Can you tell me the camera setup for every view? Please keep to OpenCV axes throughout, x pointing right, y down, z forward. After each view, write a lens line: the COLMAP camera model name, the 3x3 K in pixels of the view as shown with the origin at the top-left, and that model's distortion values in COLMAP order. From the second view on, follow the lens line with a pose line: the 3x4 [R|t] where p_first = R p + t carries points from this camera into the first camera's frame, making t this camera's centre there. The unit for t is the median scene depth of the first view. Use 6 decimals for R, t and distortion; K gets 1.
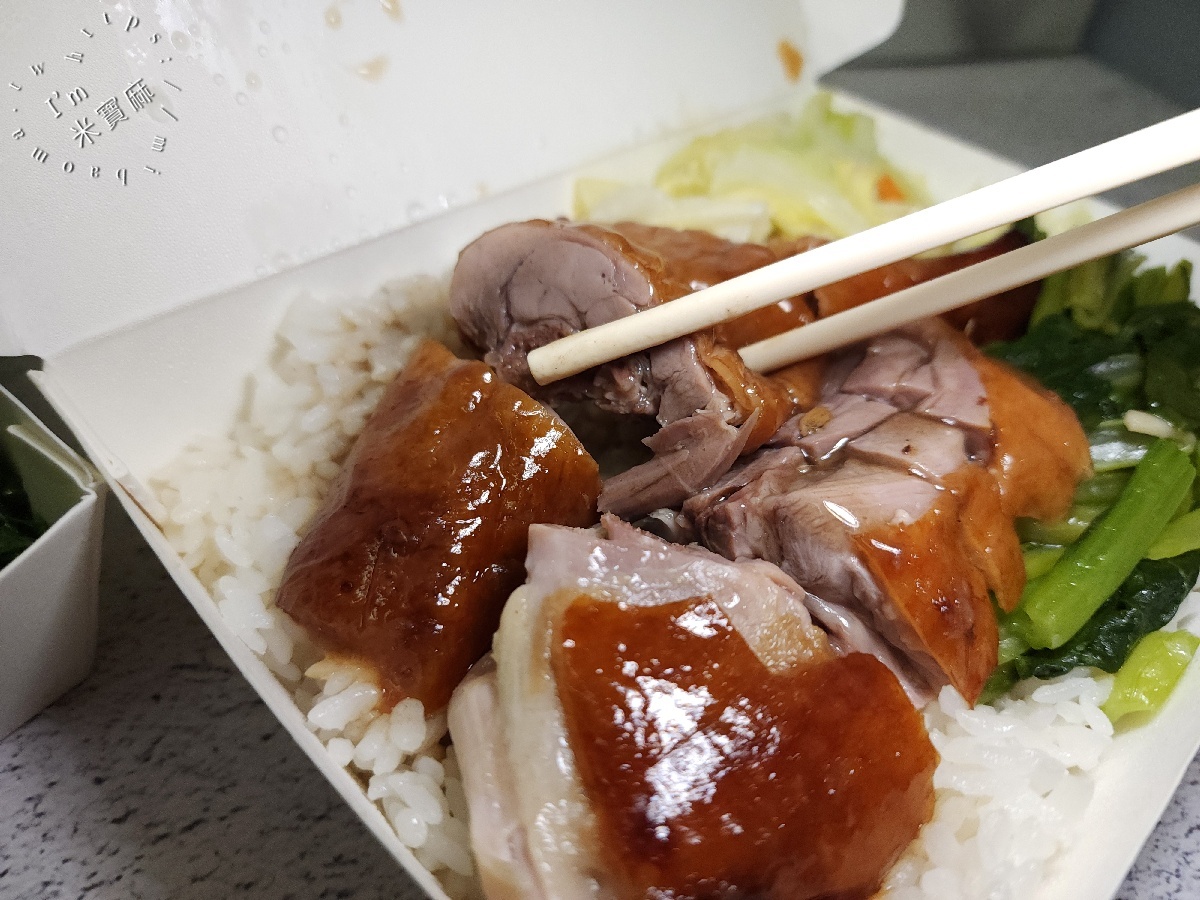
lens RADIAL K [[955.8, 0, 600.0], [0, 955.8, 450.0], [0, 0, 1]] dist [-0.023149, -0.000004]
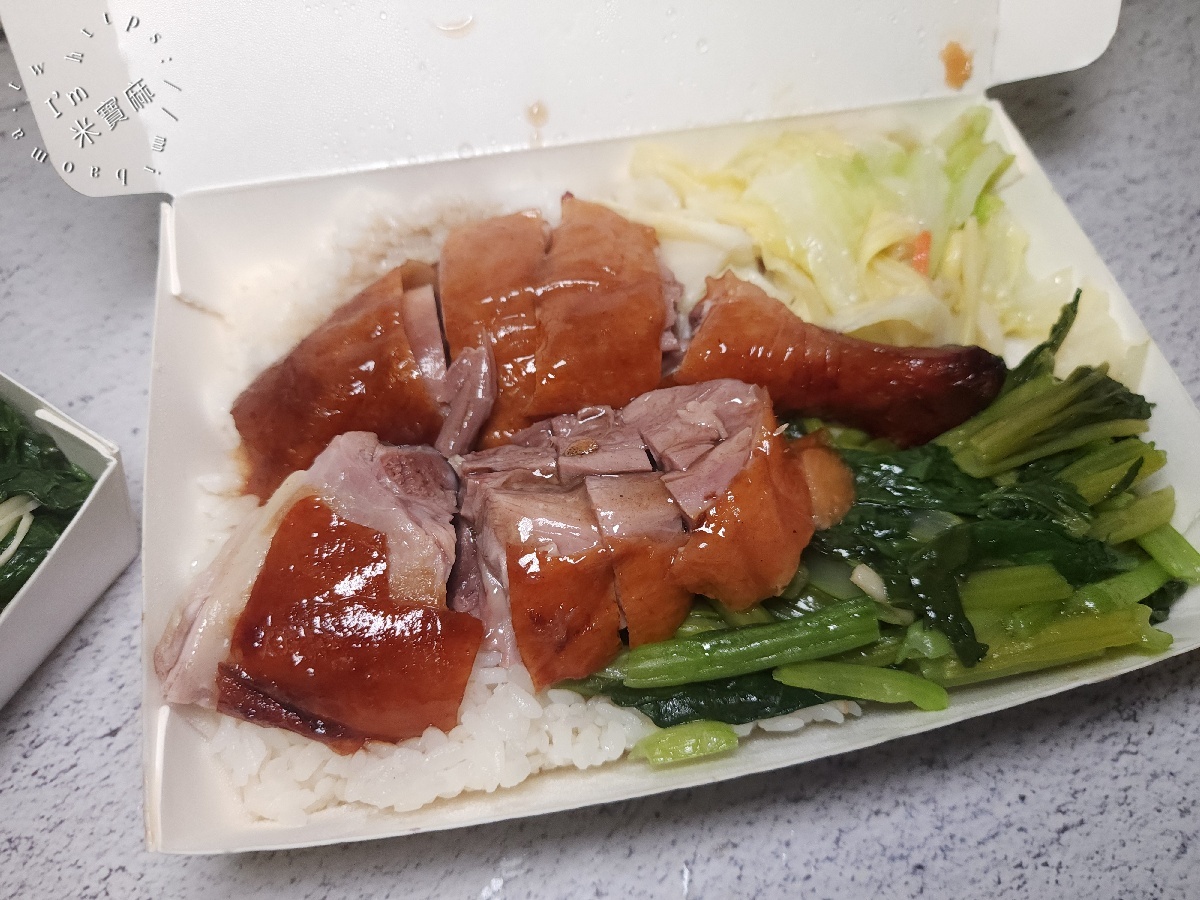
lens RADIAL K [[955.8, 0, 600.0], [0, 955.8, 450.0], [0, 0, 1]] dist [-0.023149, -0.000004]
pose [[0.822288, 0.445637, -0.353906, 0.692583], [-0.326256, 0.878720, 0.348438, -0.478158], [0.466261, -0.171053, 0.867953, -0.102148]]
